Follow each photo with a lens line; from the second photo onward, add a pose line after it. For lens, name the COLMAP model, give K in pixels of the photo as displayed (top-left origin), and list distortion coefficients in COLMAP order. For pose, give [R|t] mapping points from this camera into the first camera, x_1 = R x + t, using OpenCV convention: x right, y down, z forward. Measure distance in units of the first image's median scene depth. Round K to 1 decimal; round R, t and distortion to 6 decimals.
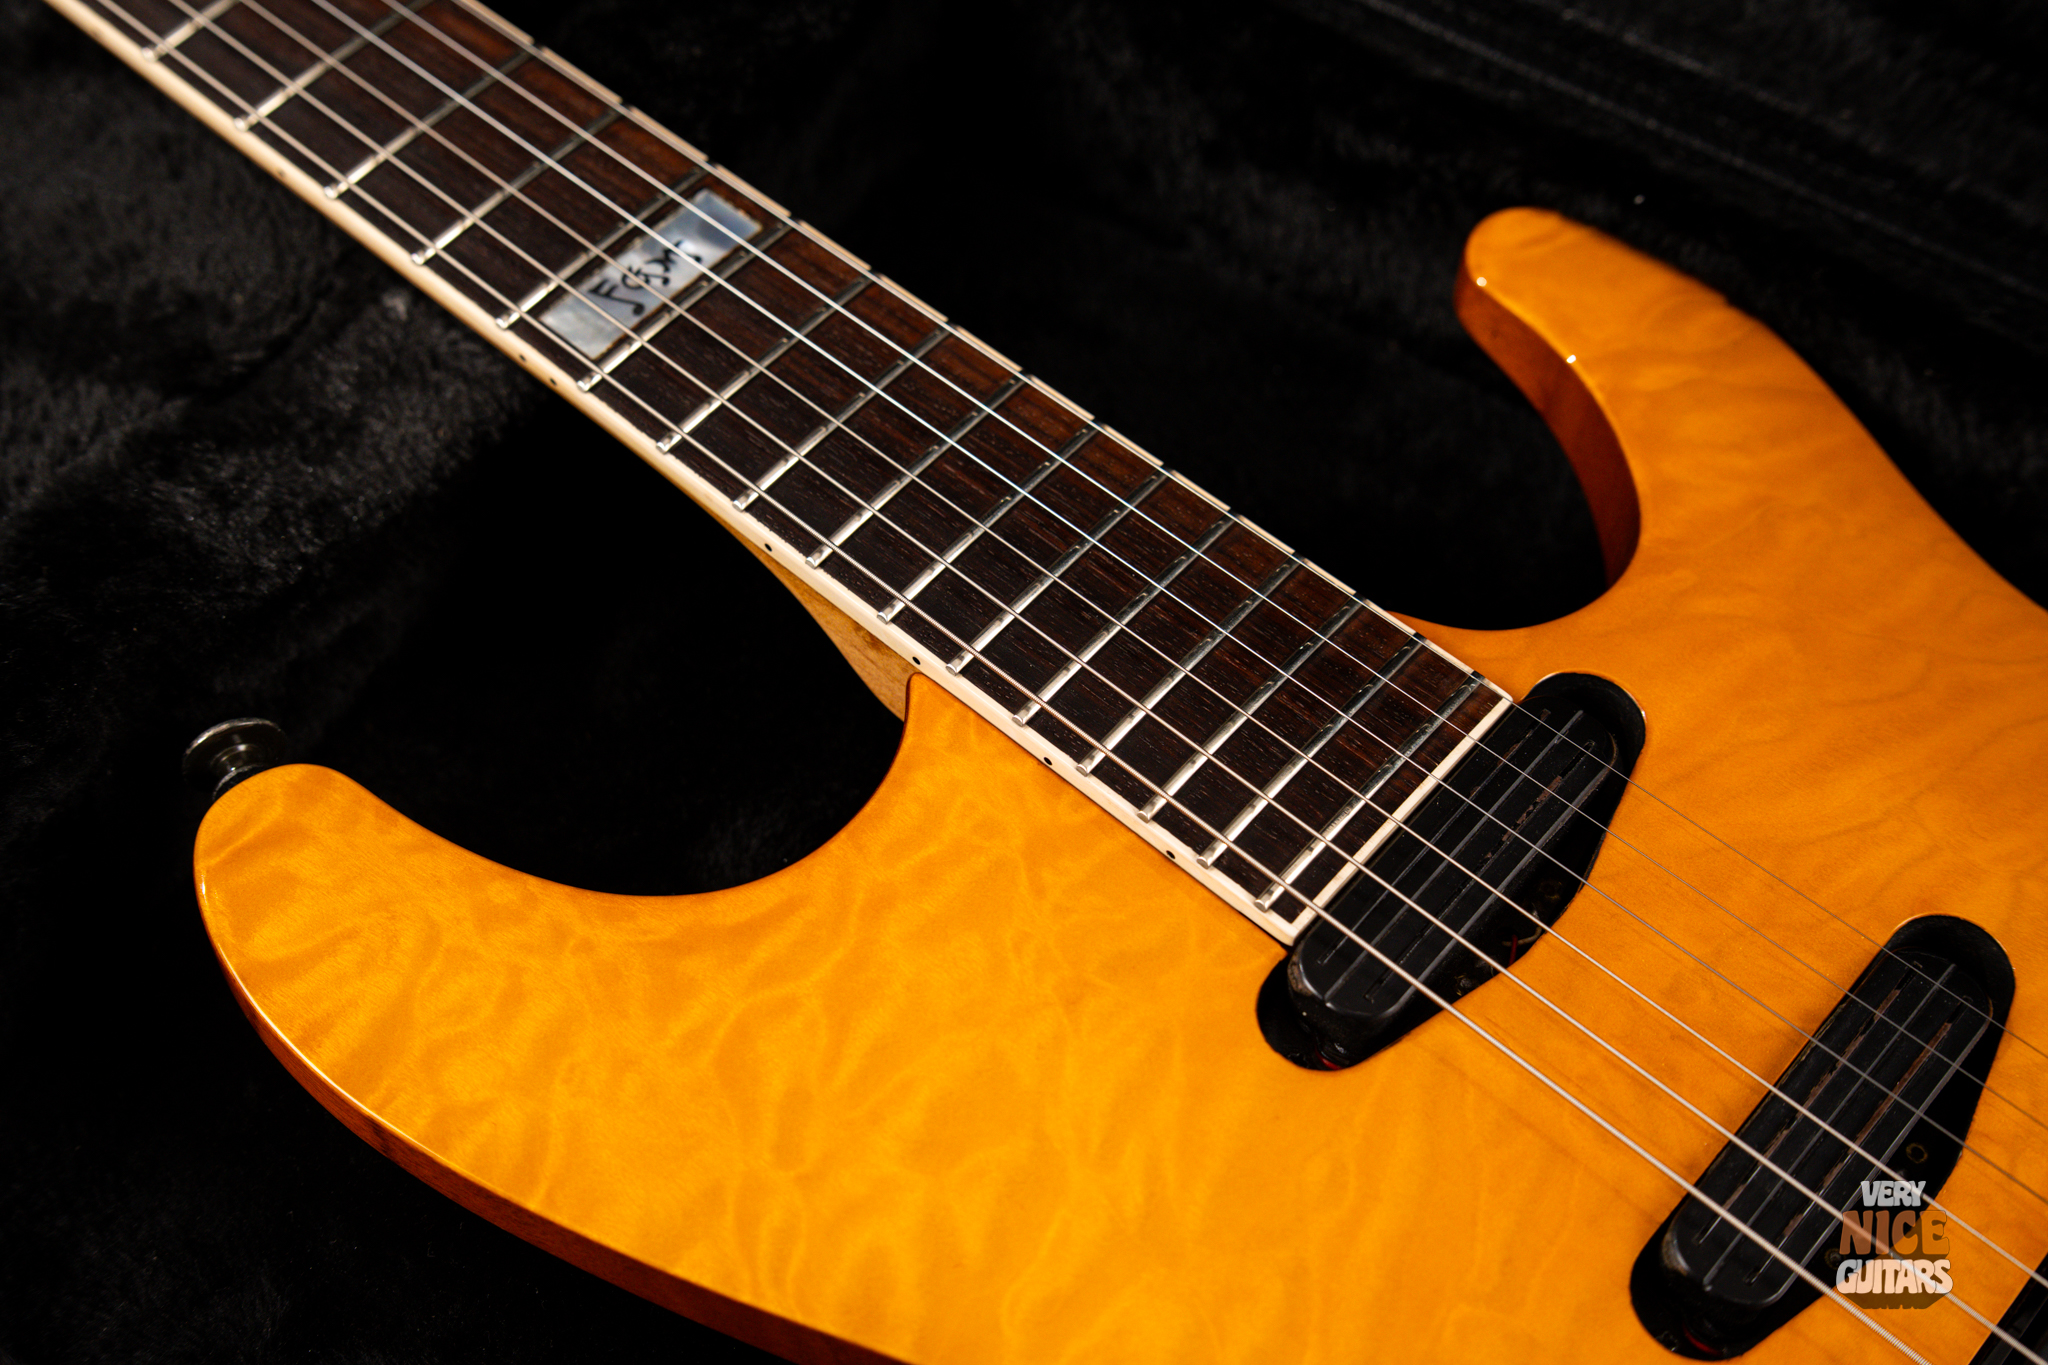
lens RADIAL K [[2937.6, 0, 981.9], [0, 2937.6, 734.7], [0, 0, 1]] dist [0.051645, 0.000000]
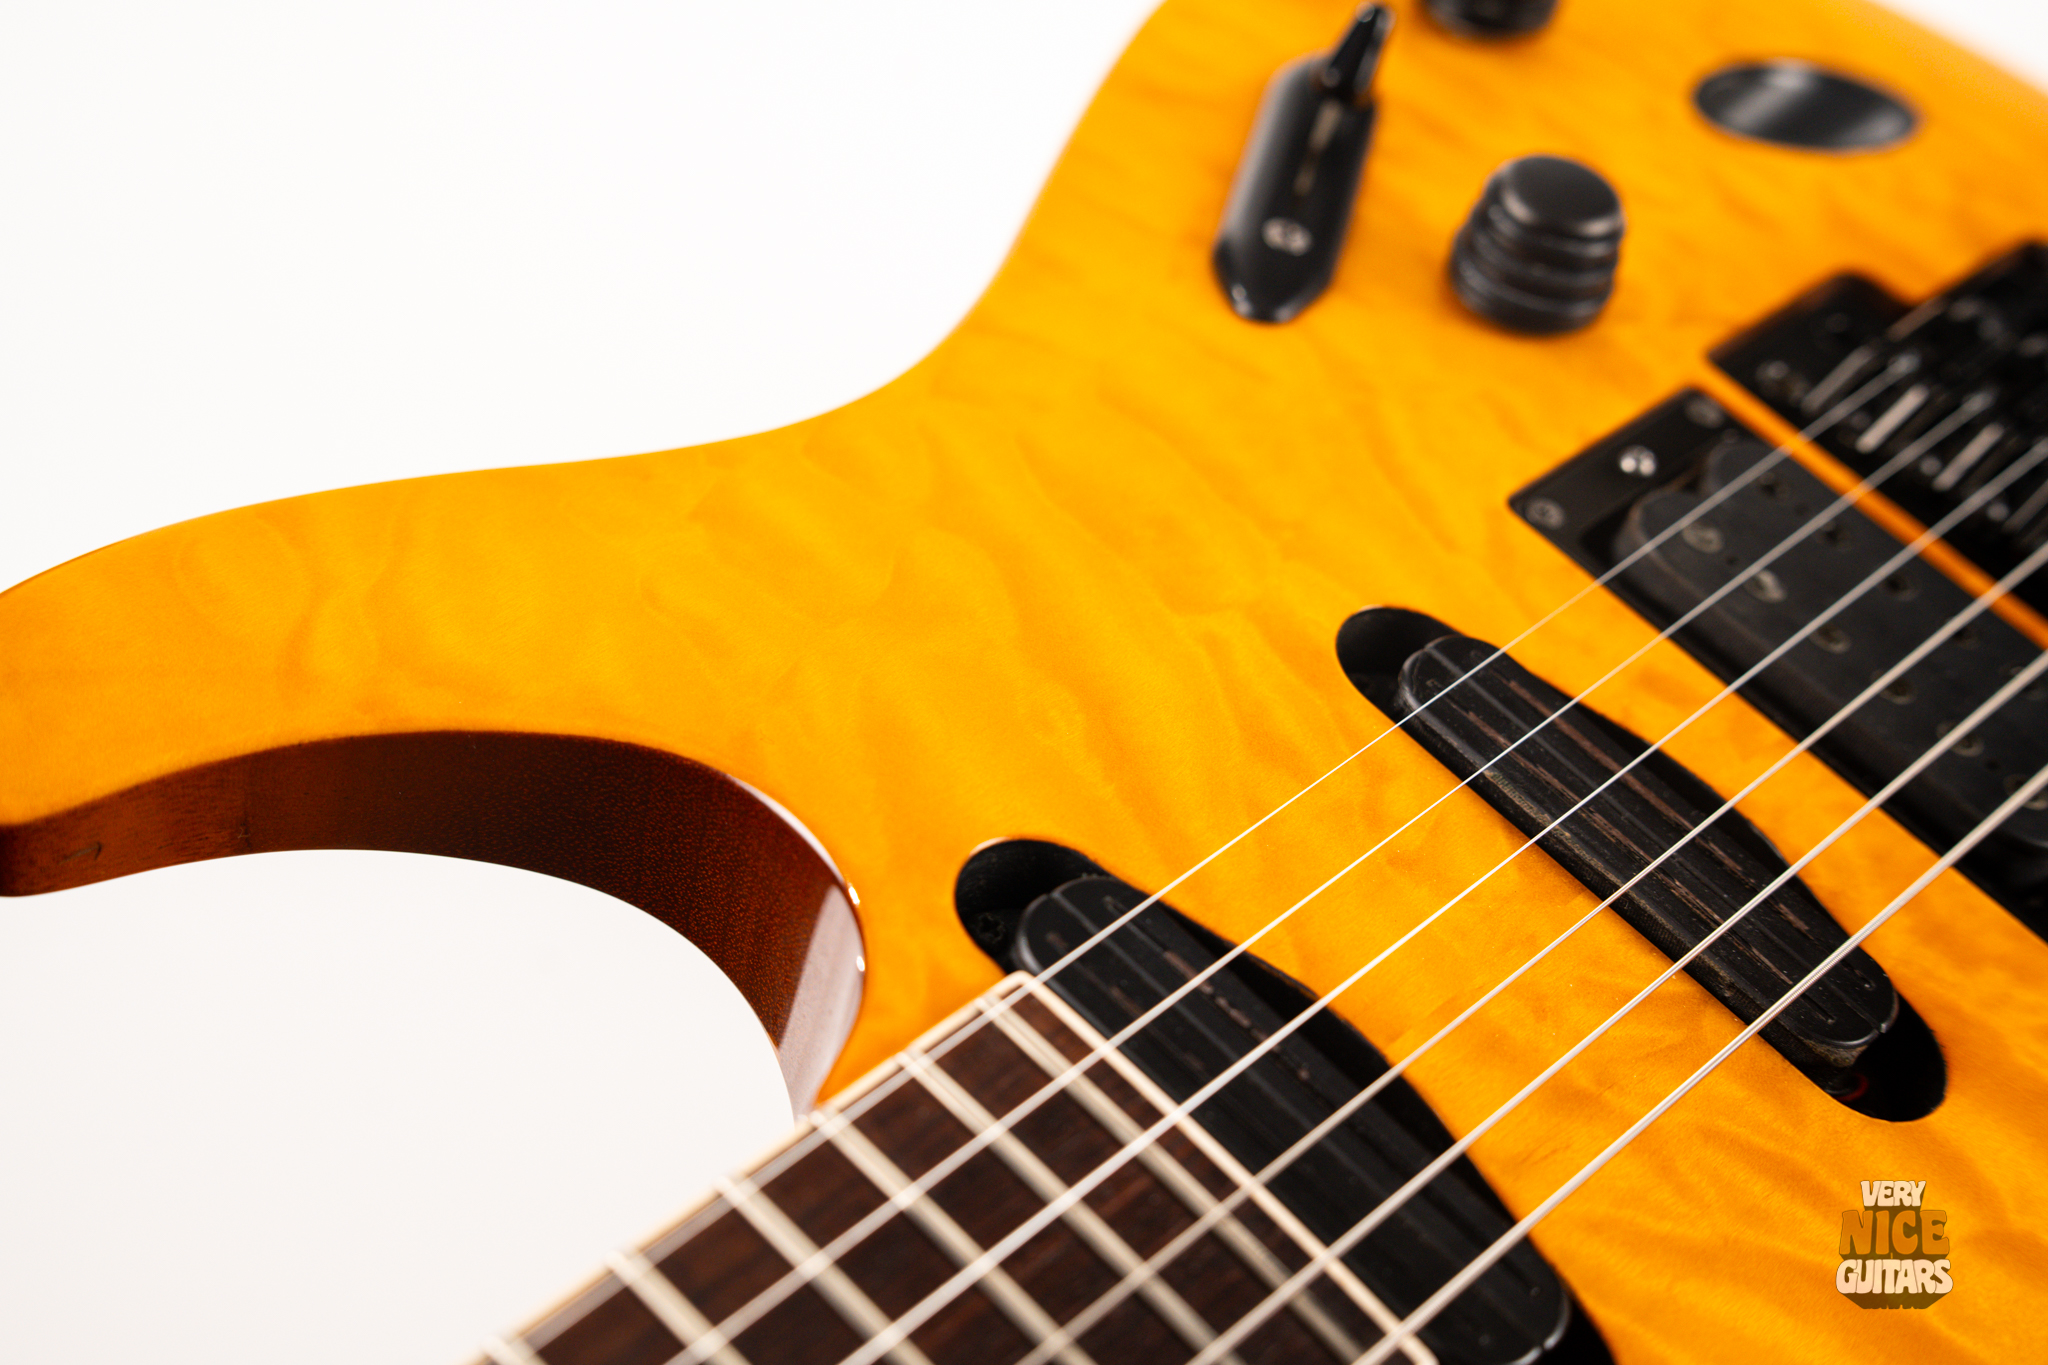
lens RADIAL K [[2937.6, 0, 1037.1], [0, 2937.6, 682.3], [0, 0, 1]] dist [0.051645, 0.000000]
pose [[0.056983, -0.738685, 0.671638, -0.215474], [0.656901, 0.534337, 0.531945, -0.402120], [-0.751821, 0.410888, 0.515690, 0.652536]]
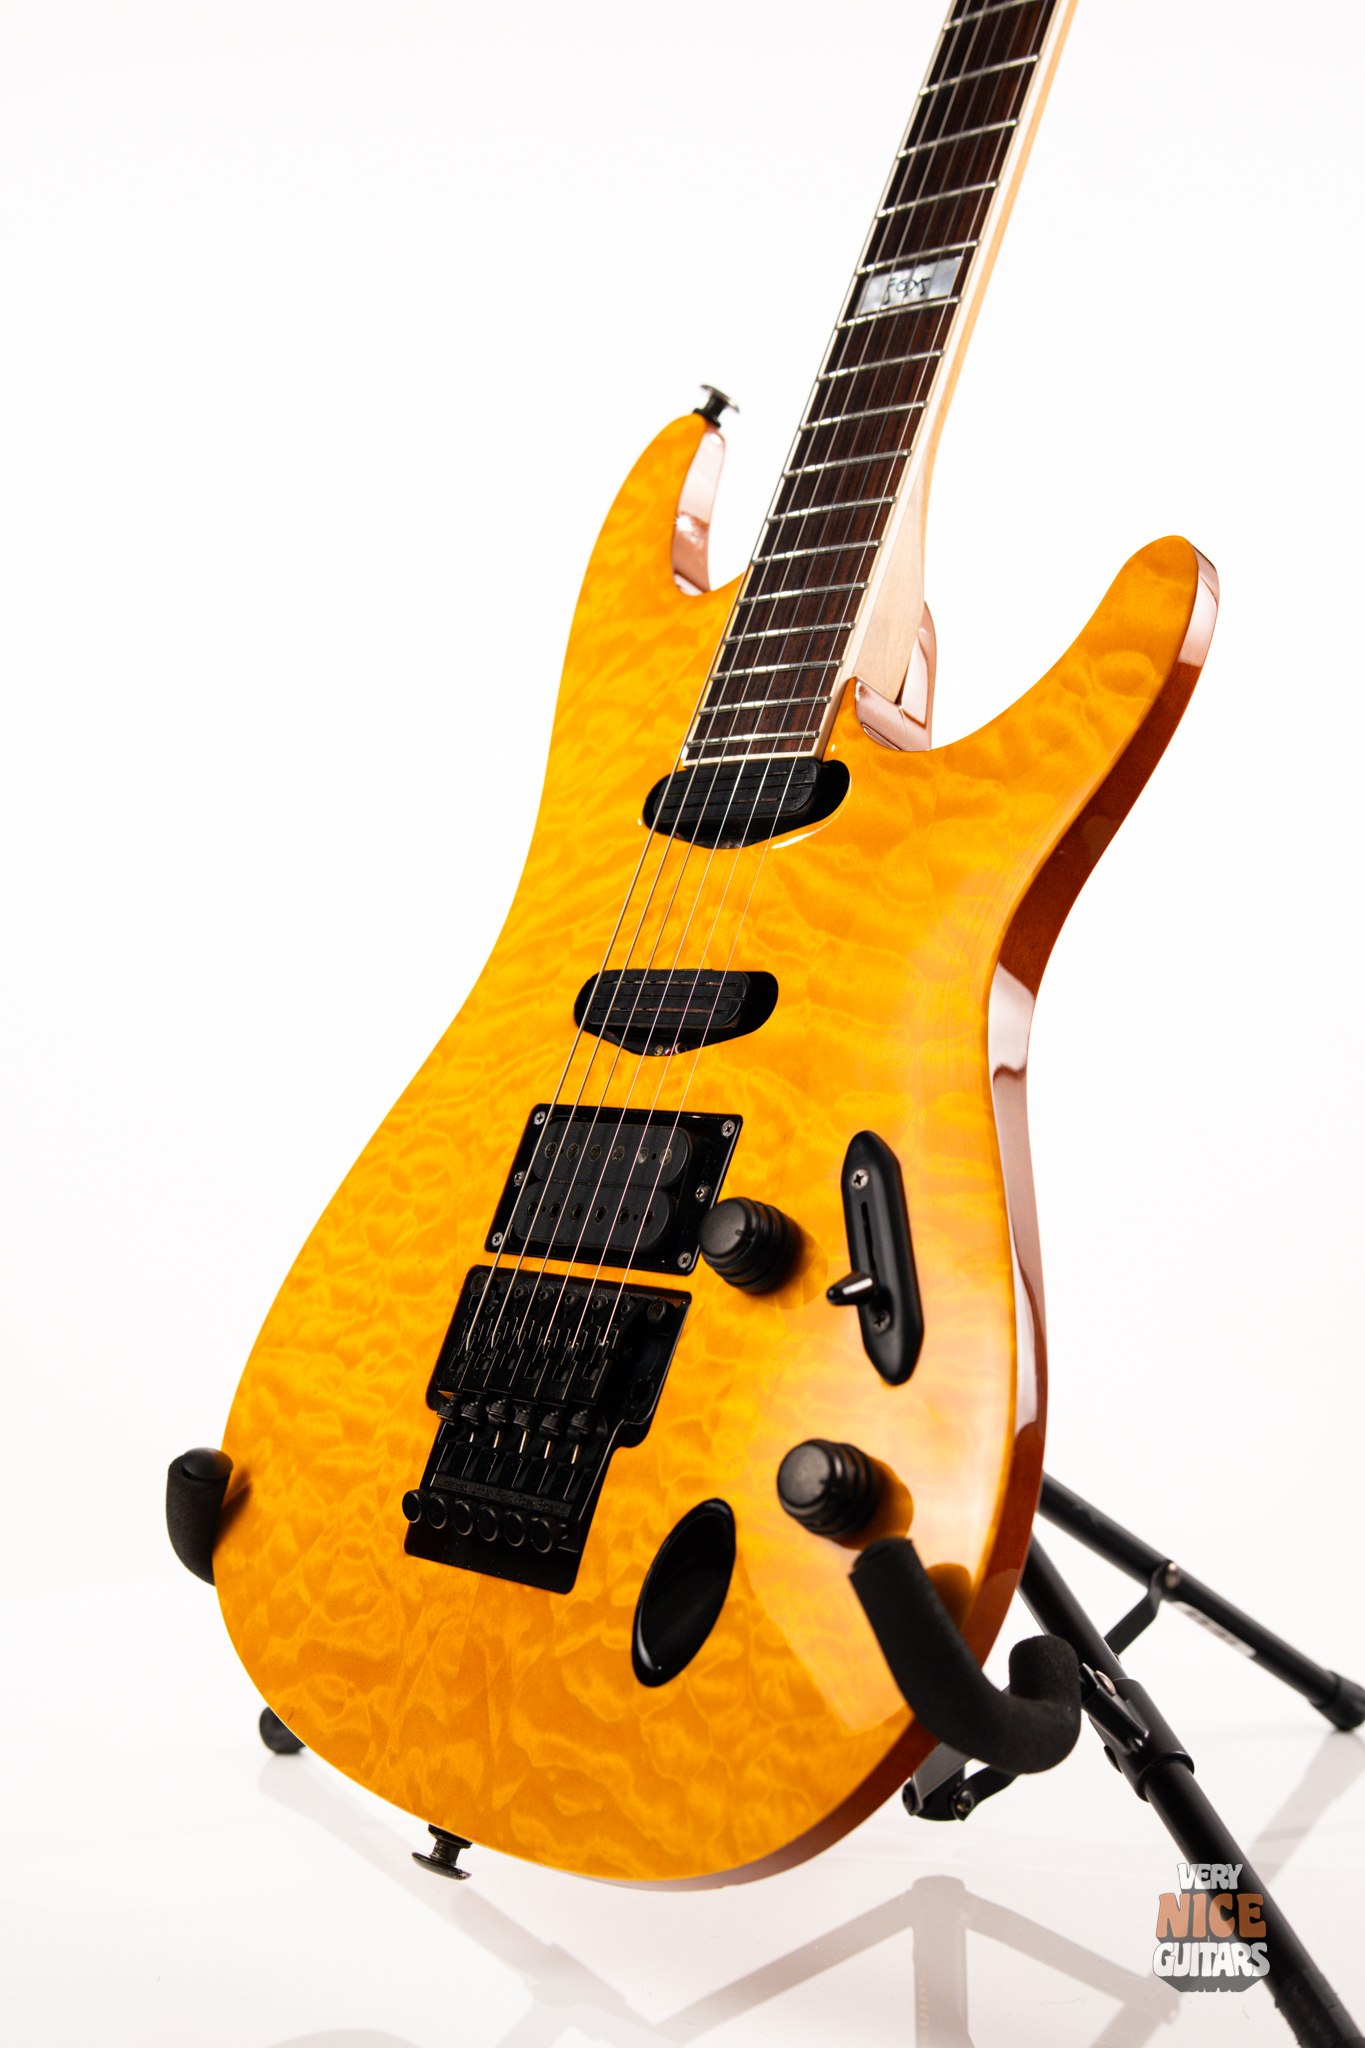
lens RADIAL K [[2937.6, 0, 632.0], [0, 2937.6, 978.0], [0, 0, 1]] dist [0.051645, 0.000000]
pose [[0.167200, 0.672644, -0.720829, 1.622770], [-0.184453, 0.739553, 0.647331, -1.103461], [0.968515, 0.024726, 0.247724, 0.454704]]
